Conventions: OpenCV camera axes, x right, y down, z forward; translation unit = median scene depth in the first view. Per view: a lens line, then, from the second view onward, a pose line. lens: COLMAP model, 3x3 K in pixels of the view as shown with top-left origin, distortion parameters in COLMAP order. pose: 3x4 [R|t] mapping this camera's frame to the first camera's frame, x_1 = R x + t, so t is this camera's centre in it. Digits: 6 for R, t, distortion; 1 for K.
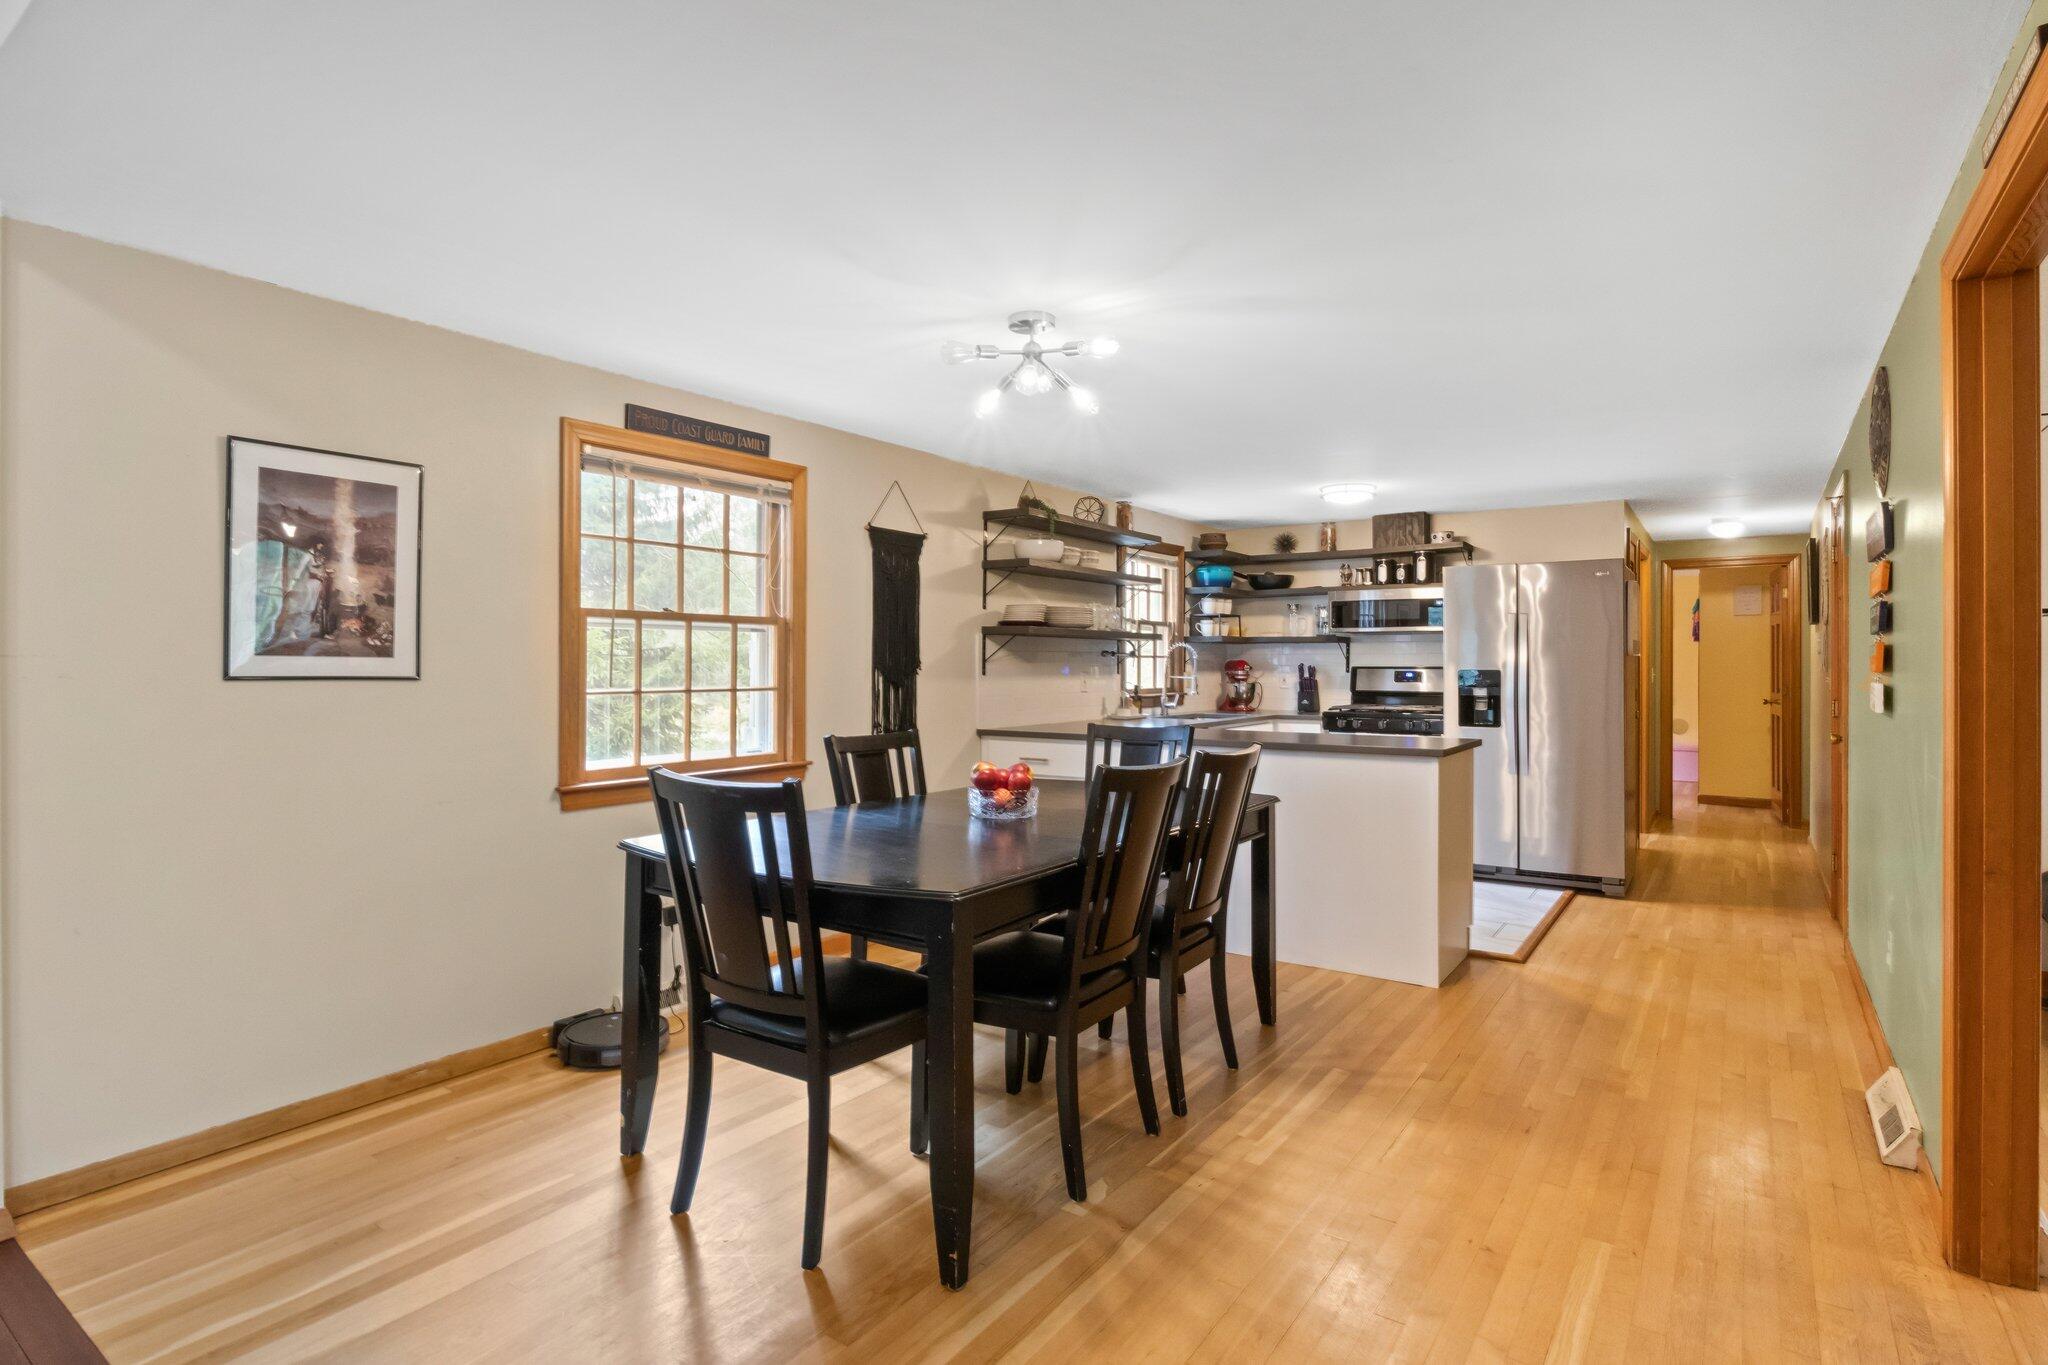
lens RADIAL K [[1031.6, 0, 1045.7], [0, 1031.6, 657.8], [0, 0, 1]] dist [-0.009094, 0.003138]
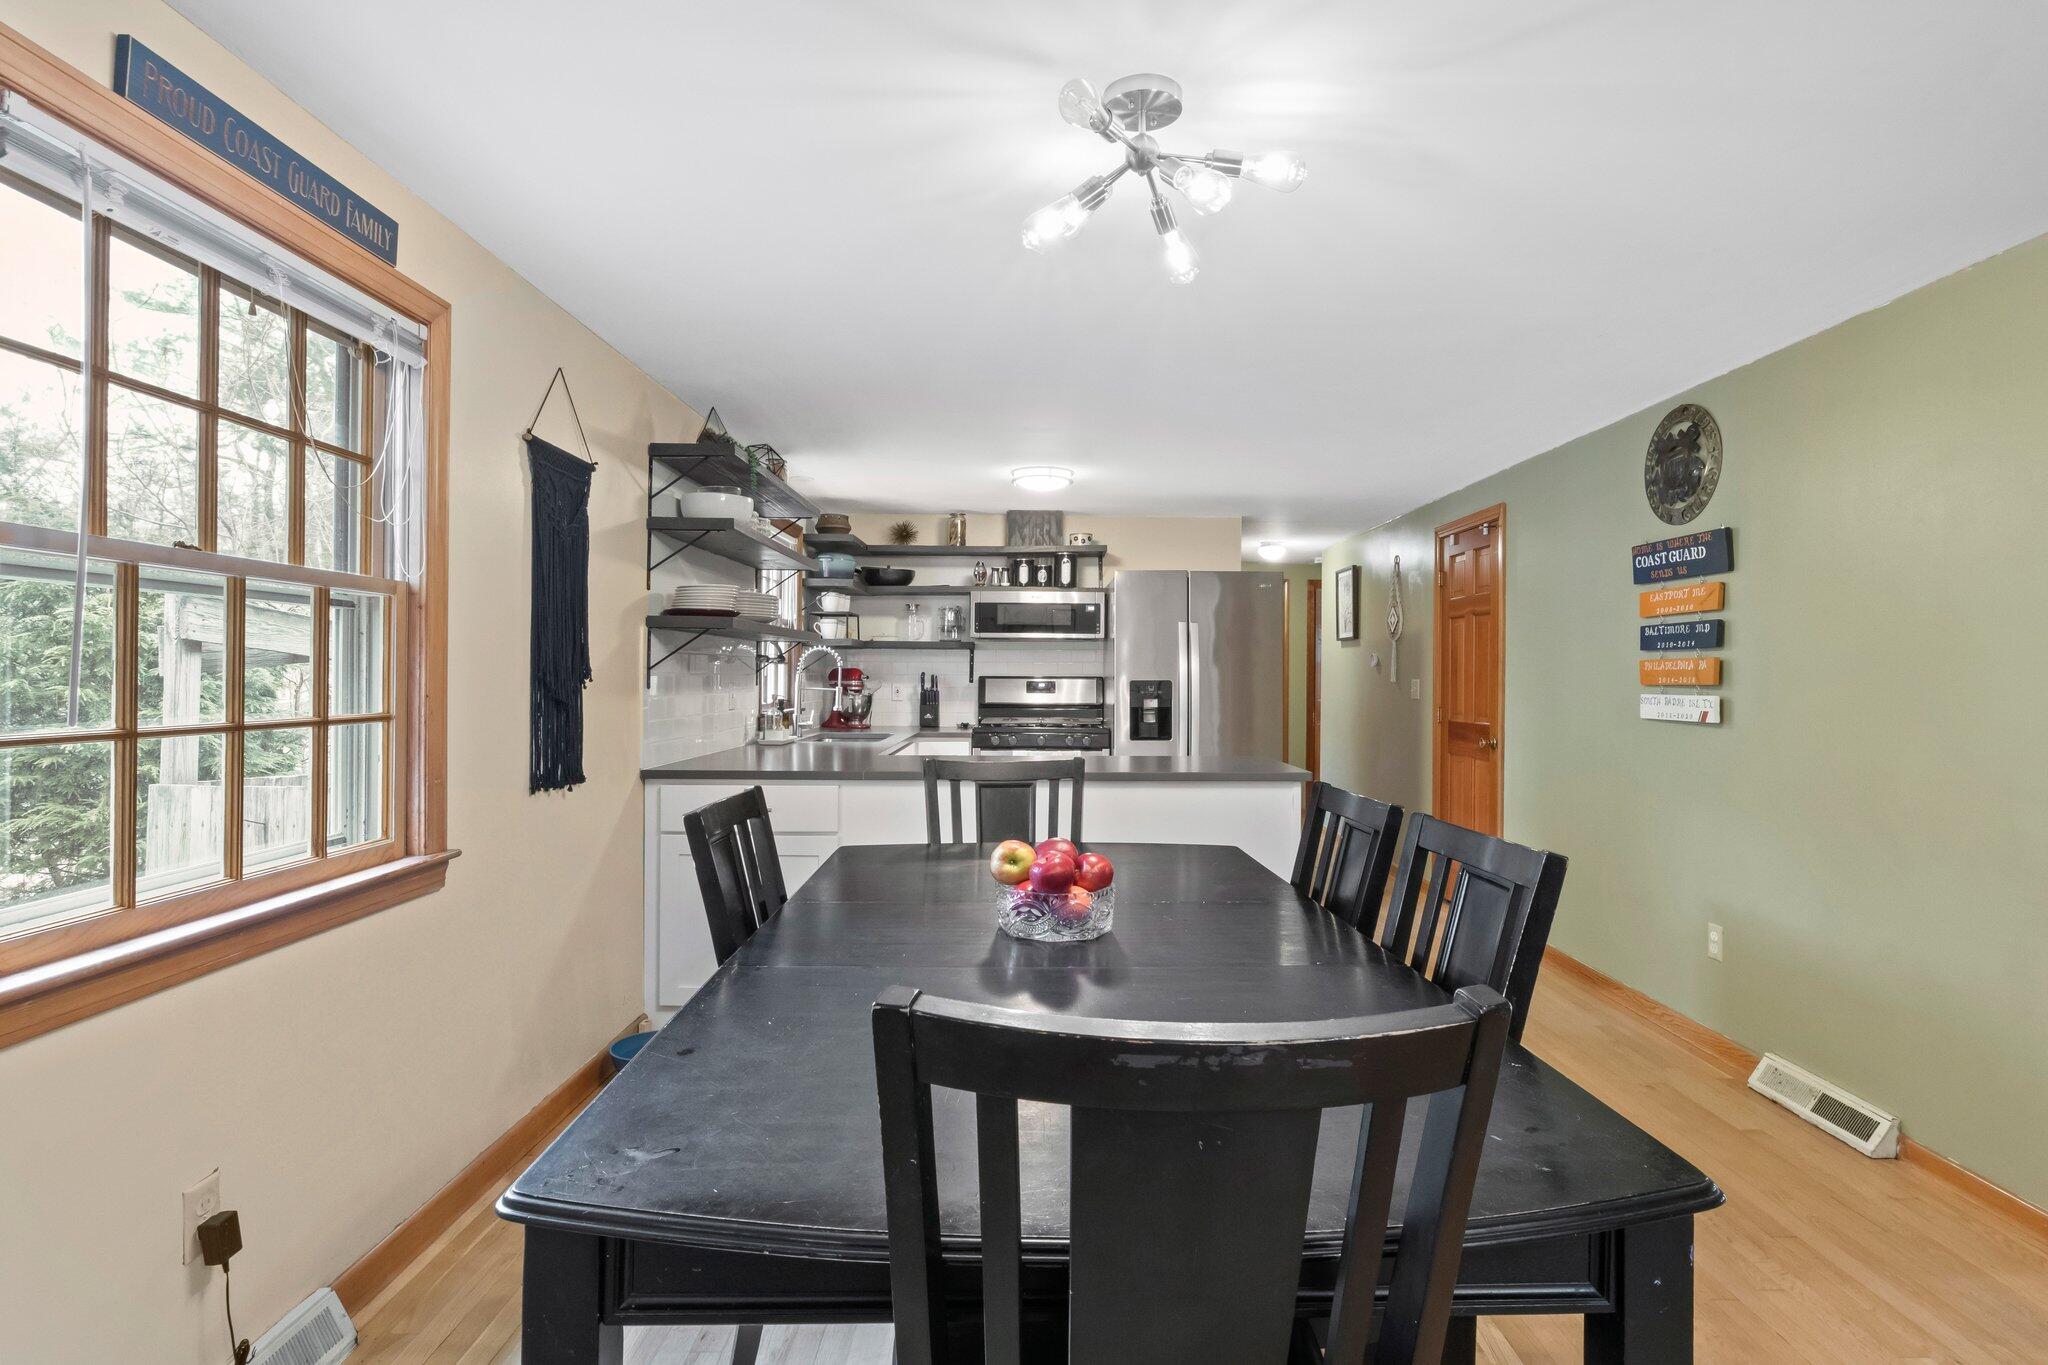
lens RADIAL K [[1031.6, 0, 1041.0], [0, 1031.6, 675.2], [0, 0, 1]] dist [-0.009094, 0.003138]
pose [[0.820409, 0.003040, 0.571769, -0.207324], [-0.008345, 0.999943, 0.006658, 0.001460], [-0.571716, -0.010234, 0.820388, 0.278023]]
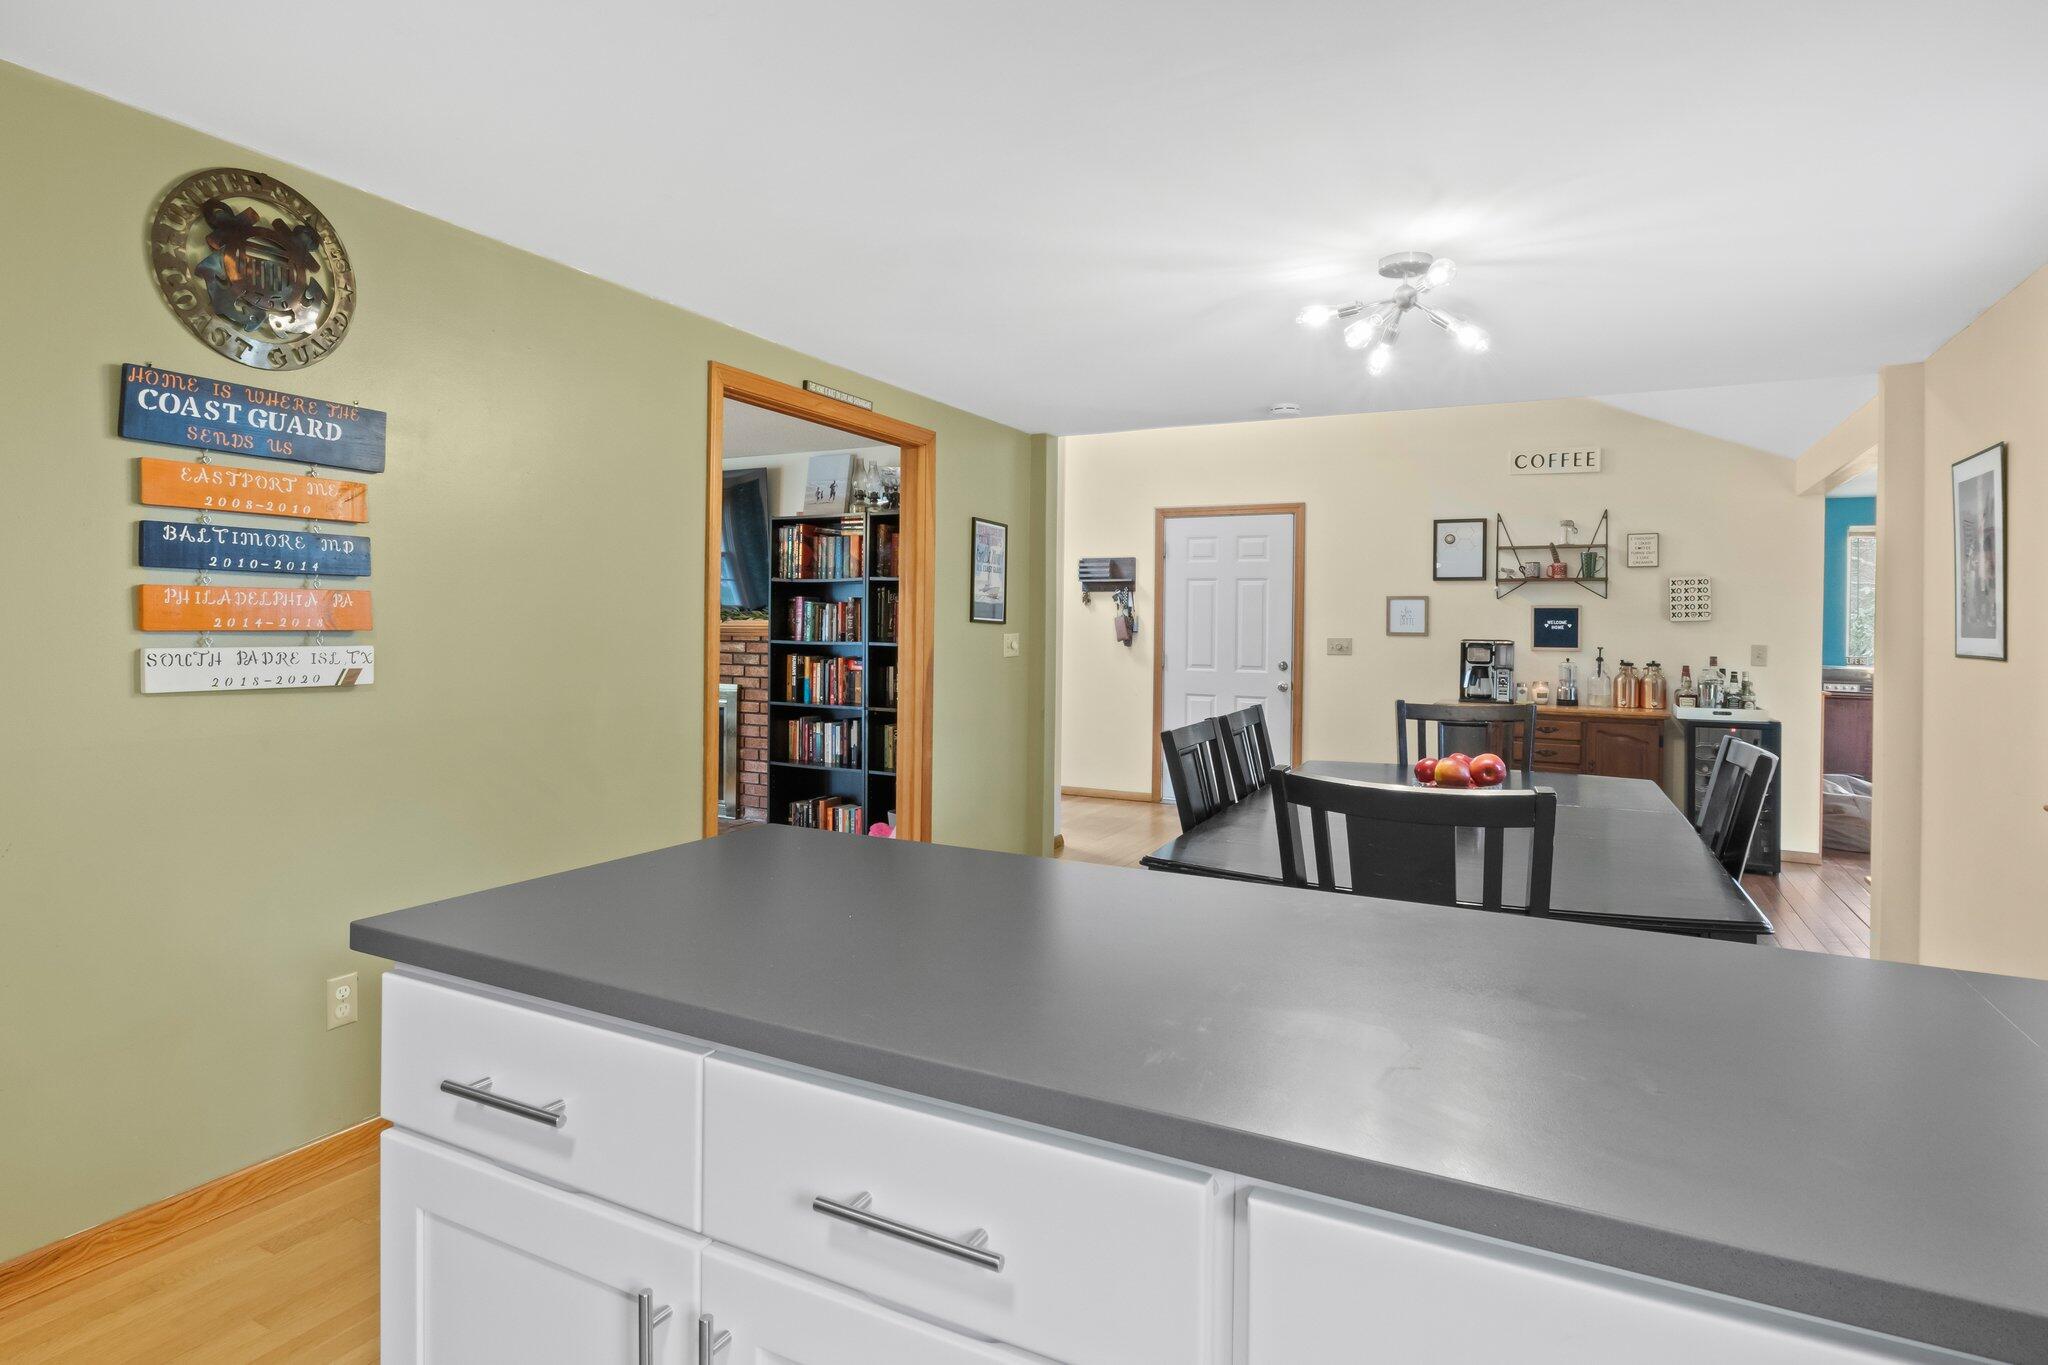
lens RADIAL K [[1031.6, 0, 977.1], [0, 1031.6, 634.6], [0, 0, 1]] dist [-0.009094, 0.003138]
pose [[-0.995306, -0.013918, -0.095767, 0.235378], [-0.013788, 0.999903, -0.002024, 0.006937], [0.095786, -0.000695, -0.995402, 0.970909]]
